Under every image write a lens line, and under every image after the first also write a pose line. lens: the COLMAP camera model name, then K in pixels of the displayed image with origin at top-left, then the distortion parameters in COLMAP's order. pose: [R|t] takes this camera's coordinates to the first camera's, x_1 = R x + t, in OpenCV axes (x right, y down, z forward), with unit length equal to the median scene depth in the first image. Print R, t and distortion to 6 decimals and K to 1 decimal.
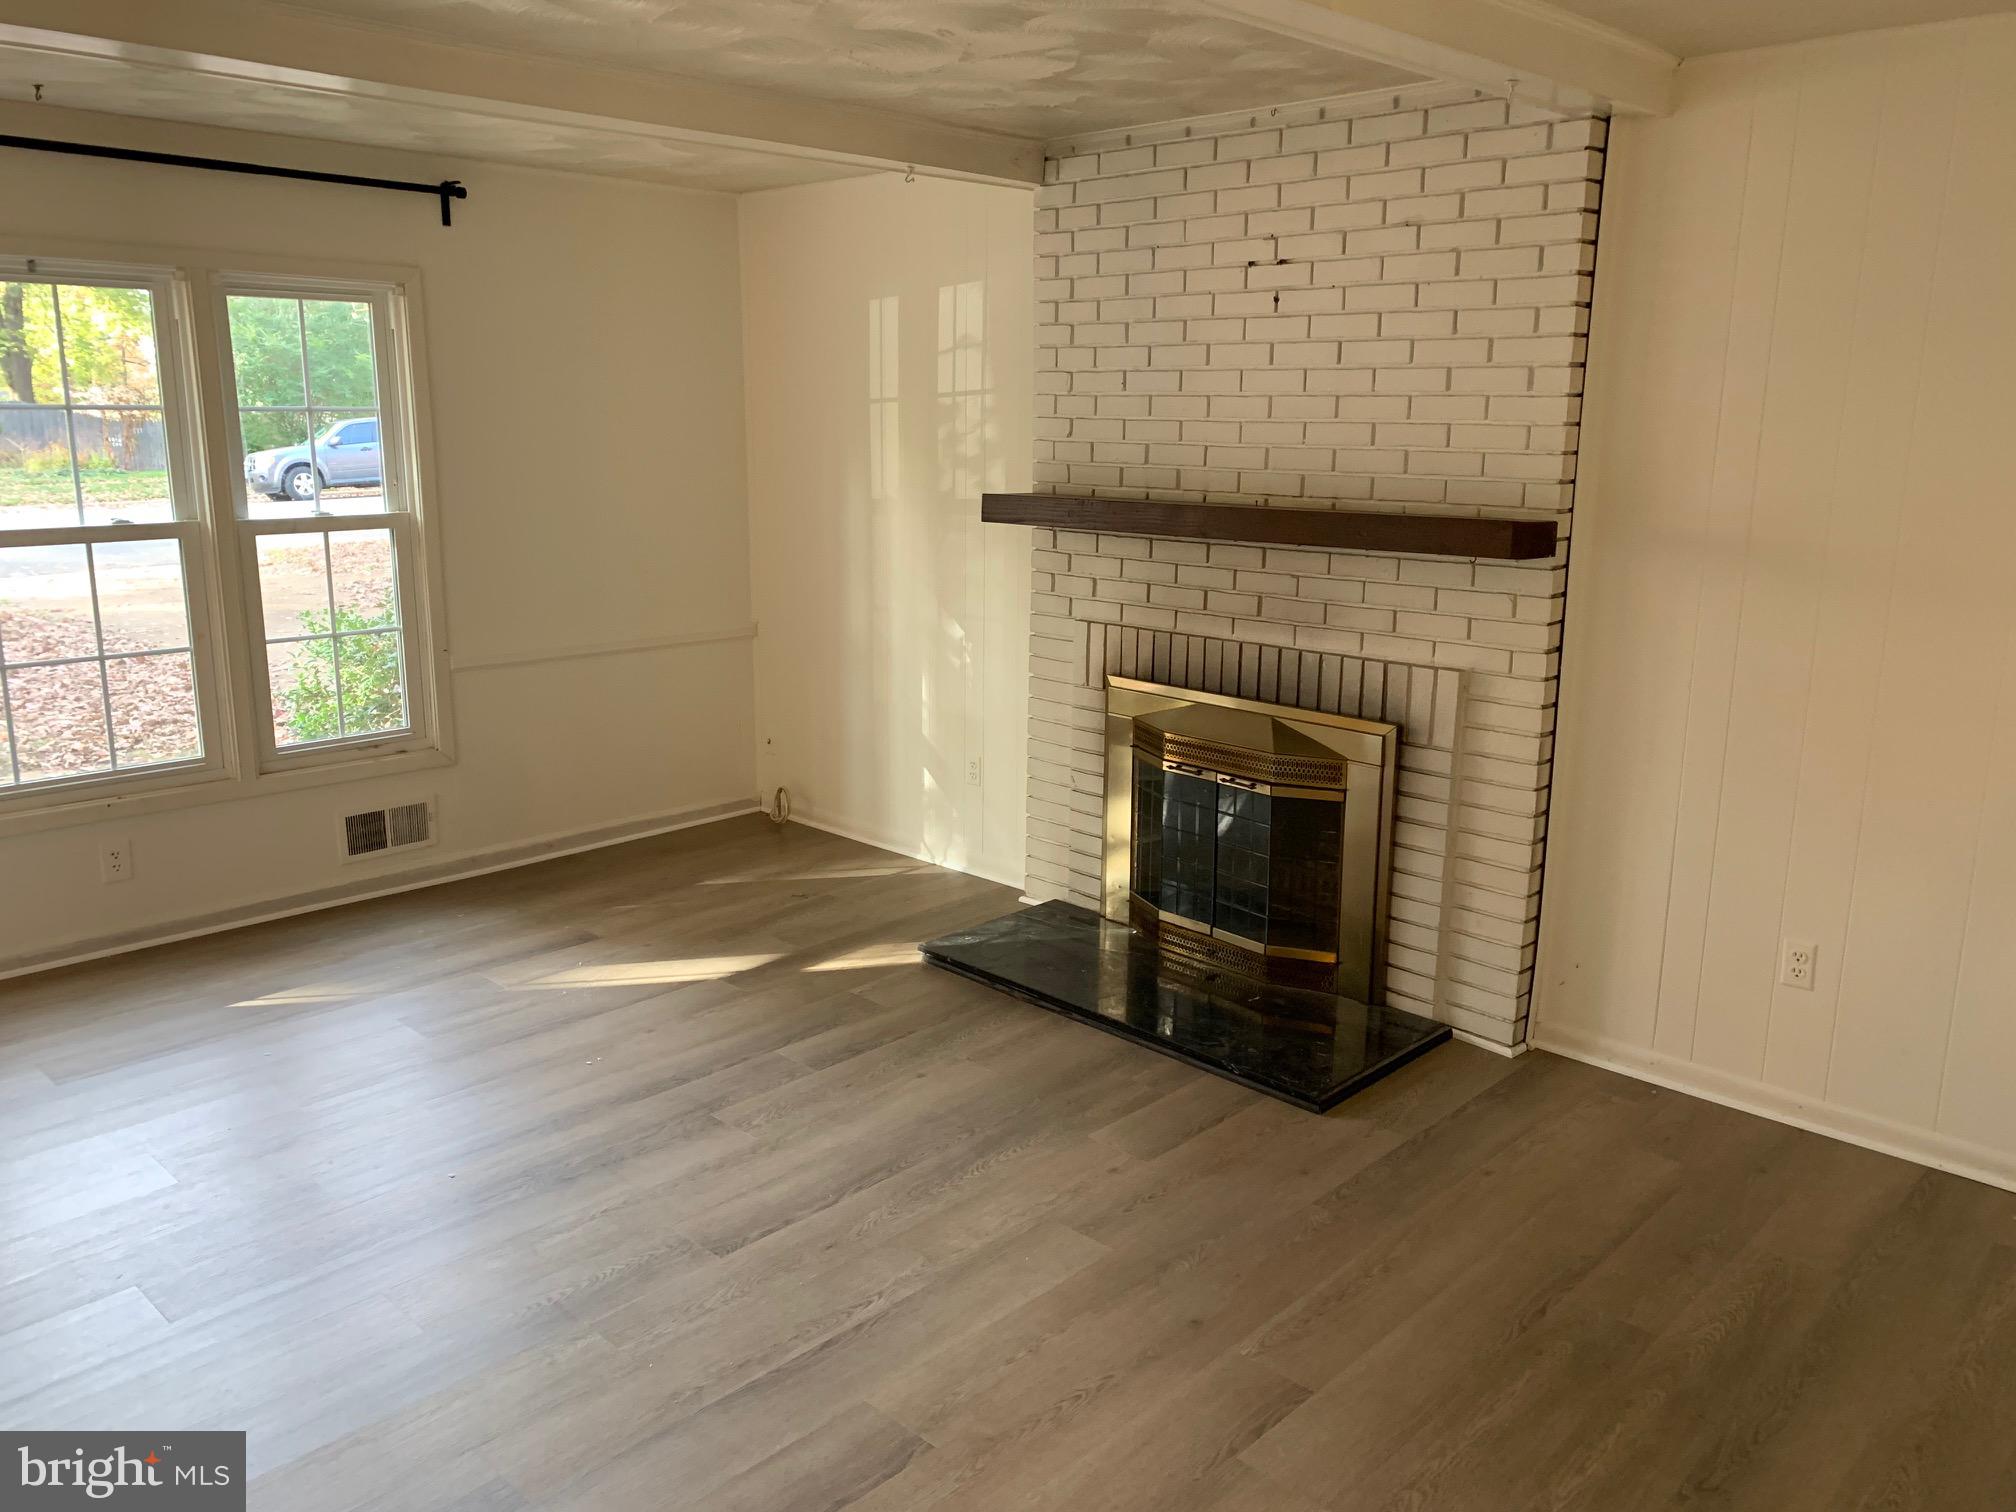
lens RADIAL K [[1576.2, 0, 1008.0], [0, 1576.2, 756.0], [0, 0, 1]] dist [0.096824, -0.222669]
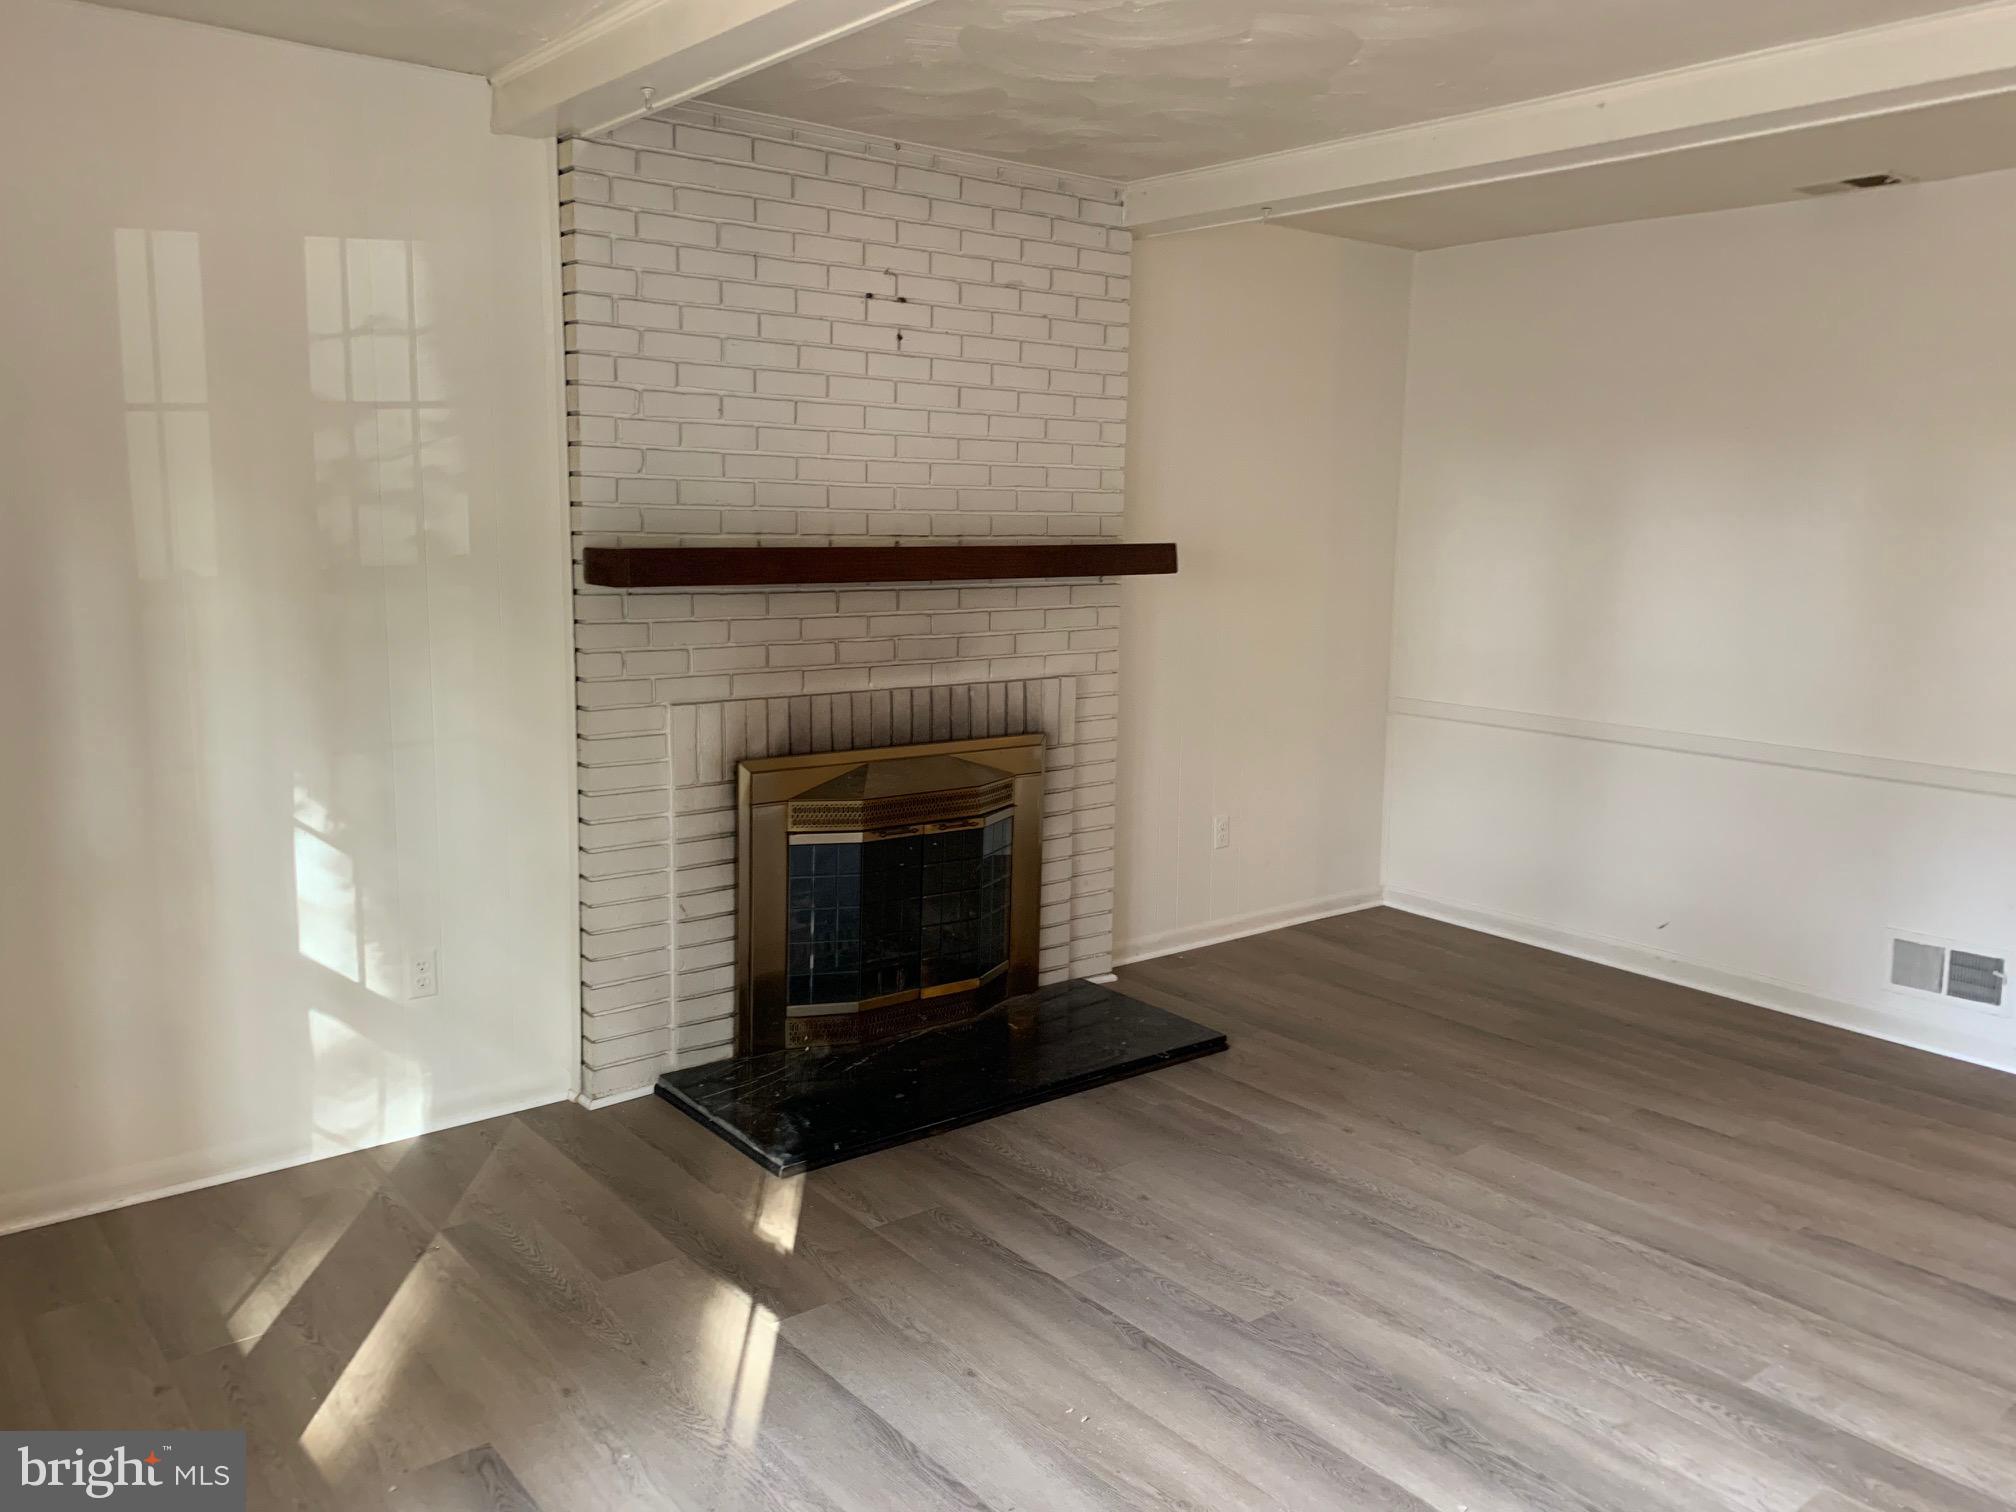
lens RADIAL K [[1571.9, 0, 1003.8], [0, 1571.9, 751.1], [0, 0, 1]] dist [0.028872, -0.013935]
pose [[0.102079, -0.165628, 0.980891, -0.830395], [0.196042, 0.970054, 0.143396, -0.168506], [-0.975268, 0.177658, 0.131492, 0.865827]]
